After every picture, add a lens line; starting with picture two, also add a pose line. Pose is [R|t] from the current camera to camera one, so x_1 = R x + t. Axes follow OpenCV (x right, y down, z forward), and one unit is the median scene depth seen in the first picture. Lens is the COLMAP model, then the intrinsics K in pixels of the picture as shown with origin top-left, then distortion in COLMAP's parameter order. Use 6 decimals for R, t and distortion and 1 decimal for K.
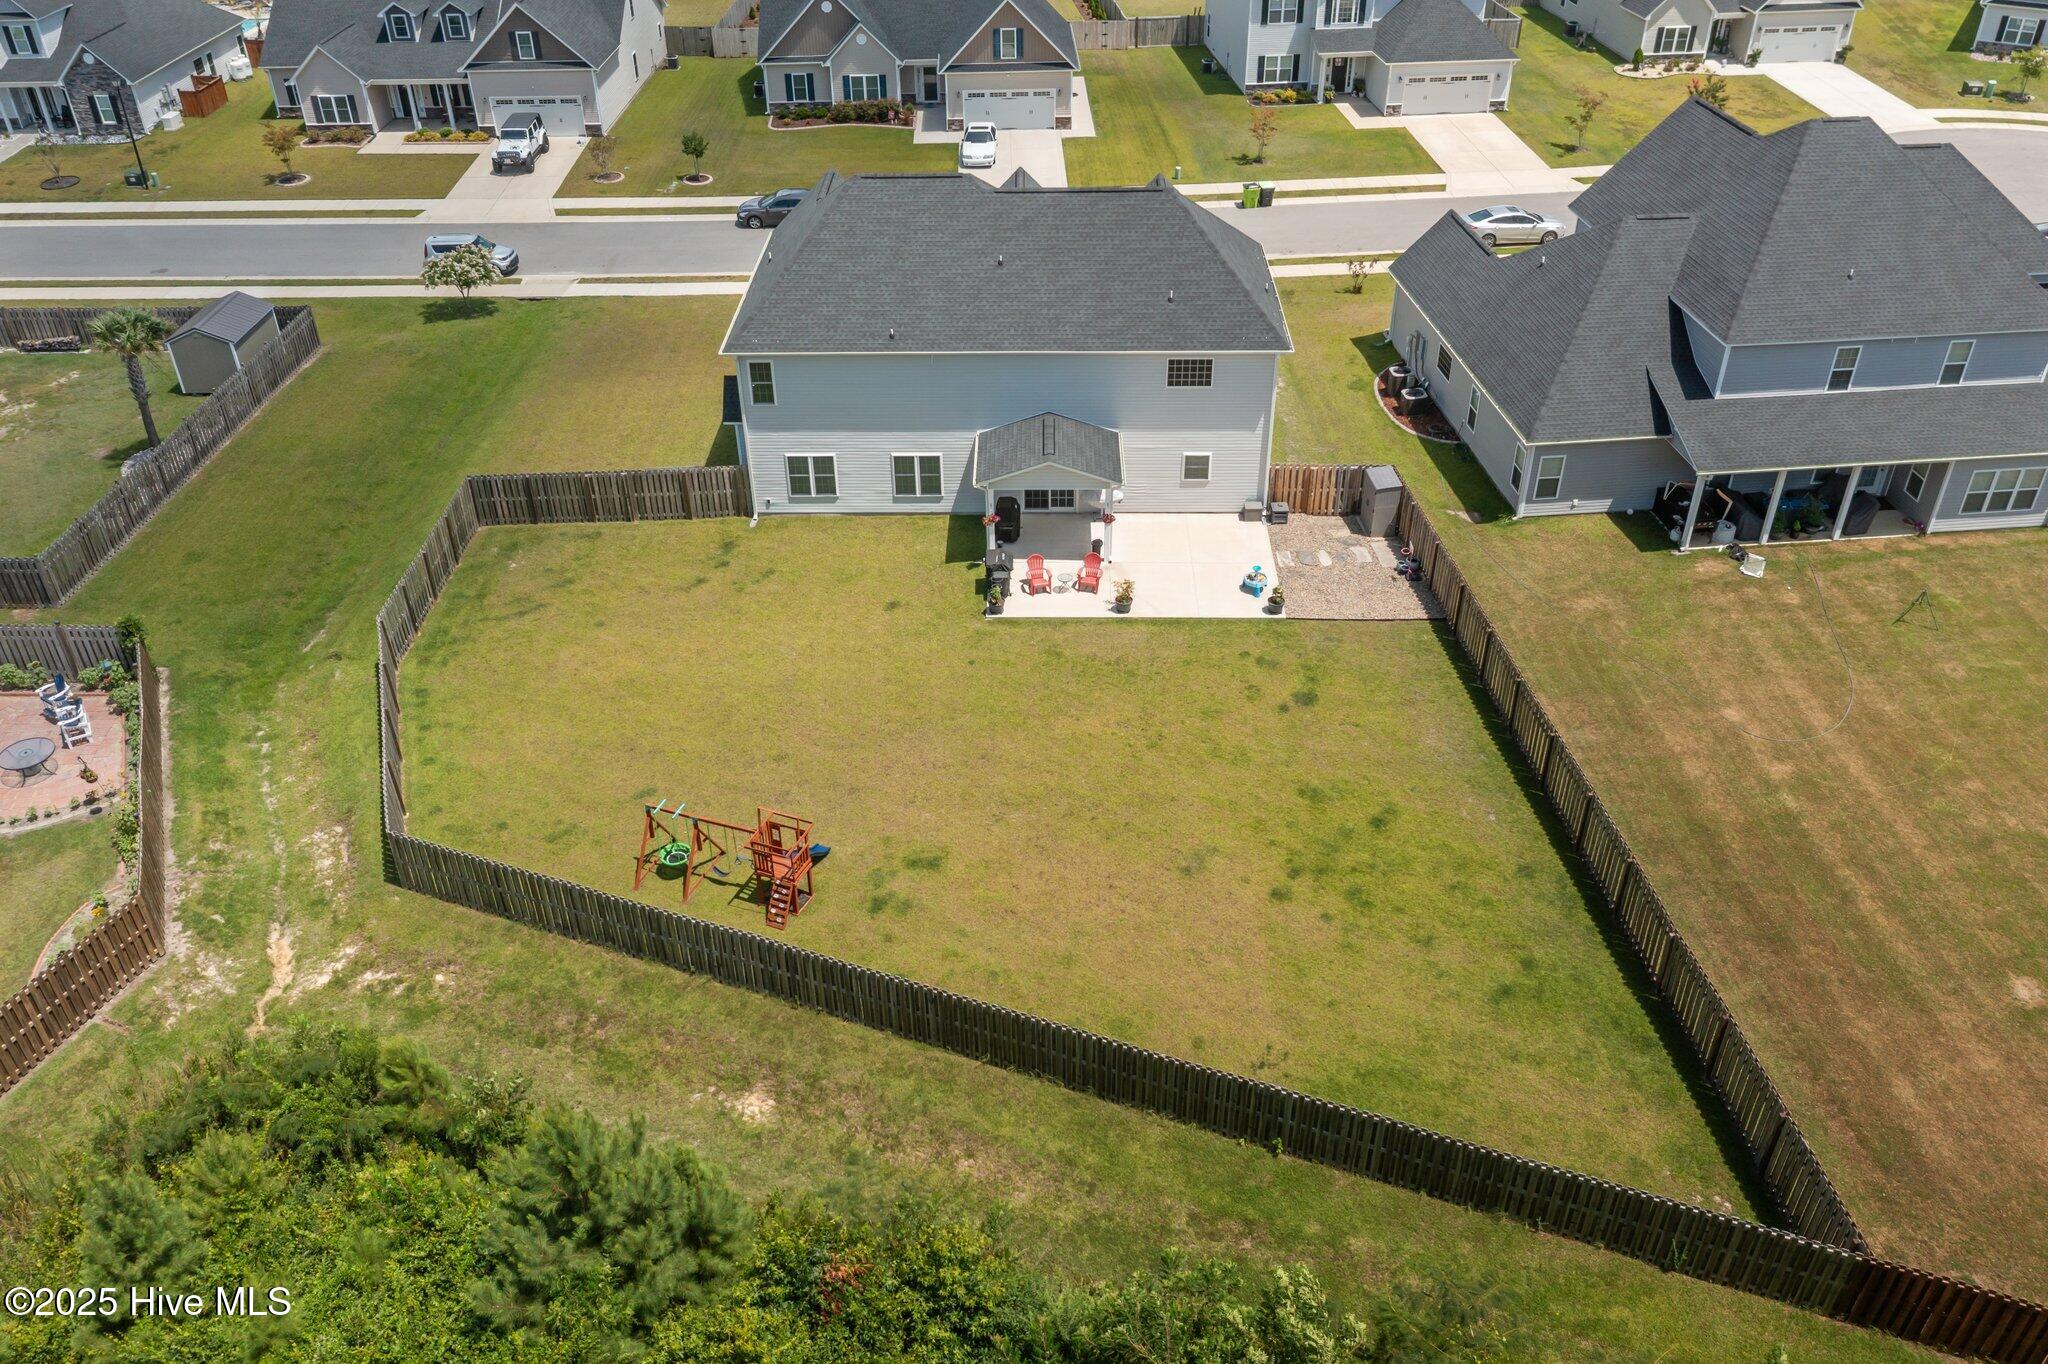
lens RADIAL K [[1611.7, 0, 1017.7], [0, 1611.7, 690.8], [0, 0, 1]] dist [-0.013748, 0.001752]
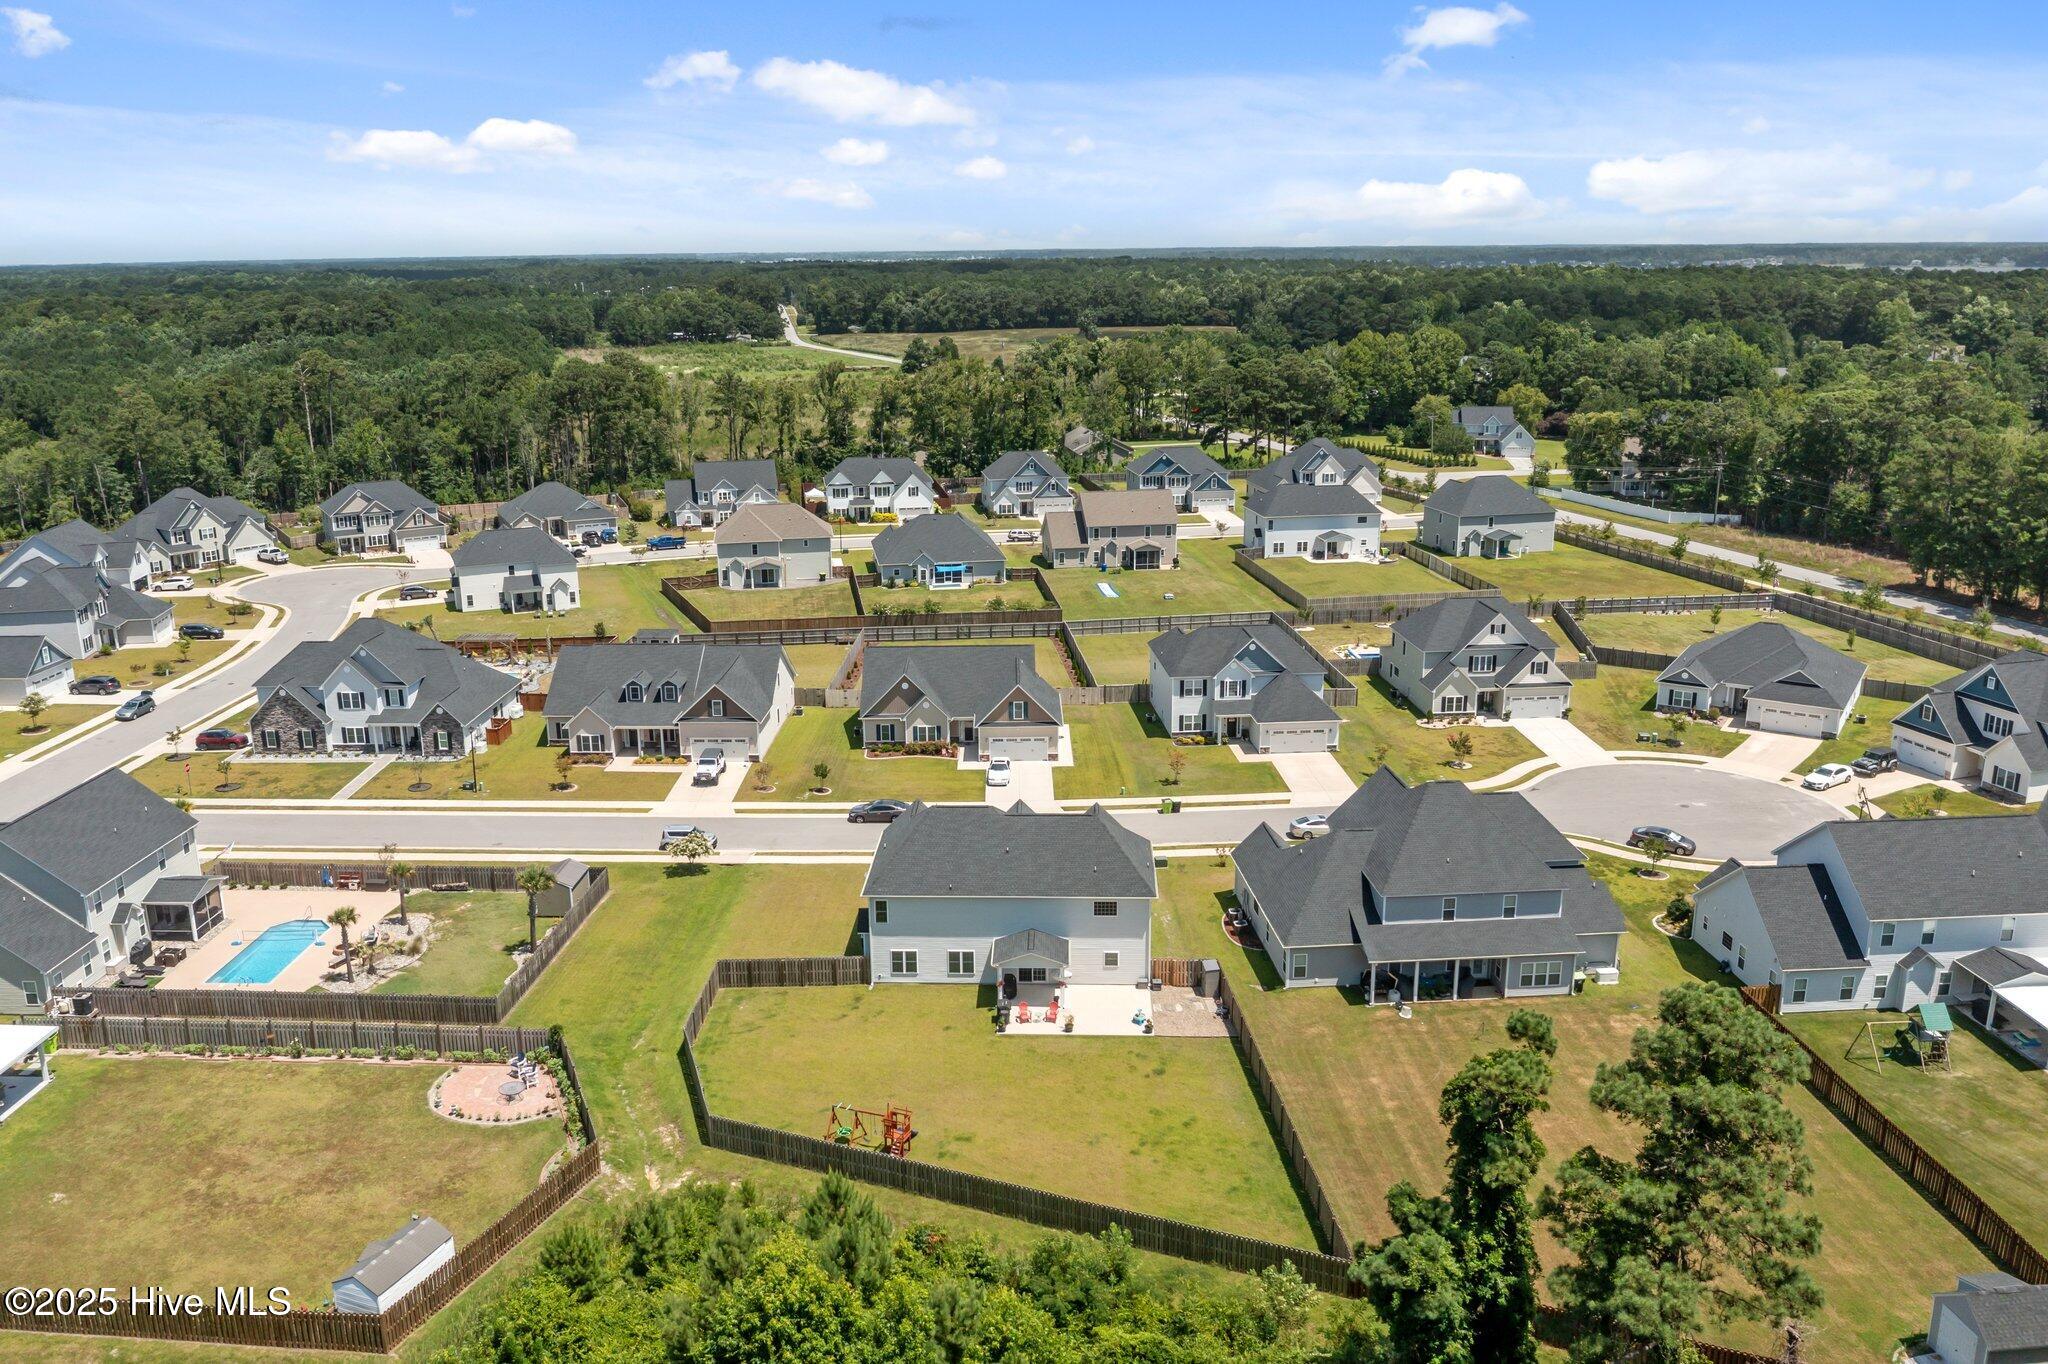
lens RADIAL K [[1614.2, 0, 1025.9], [0, 1614.2, 689.9], [0, 0, 1]] dist [-0.020066, -0.000036]
pose [[0.999918, 0.009308, -0.008847, 0.025600], [-0.011741, 0.941704, -0.336238, 0.194122], [0.005201, 0.336315, 0.941735, -0.851787]]
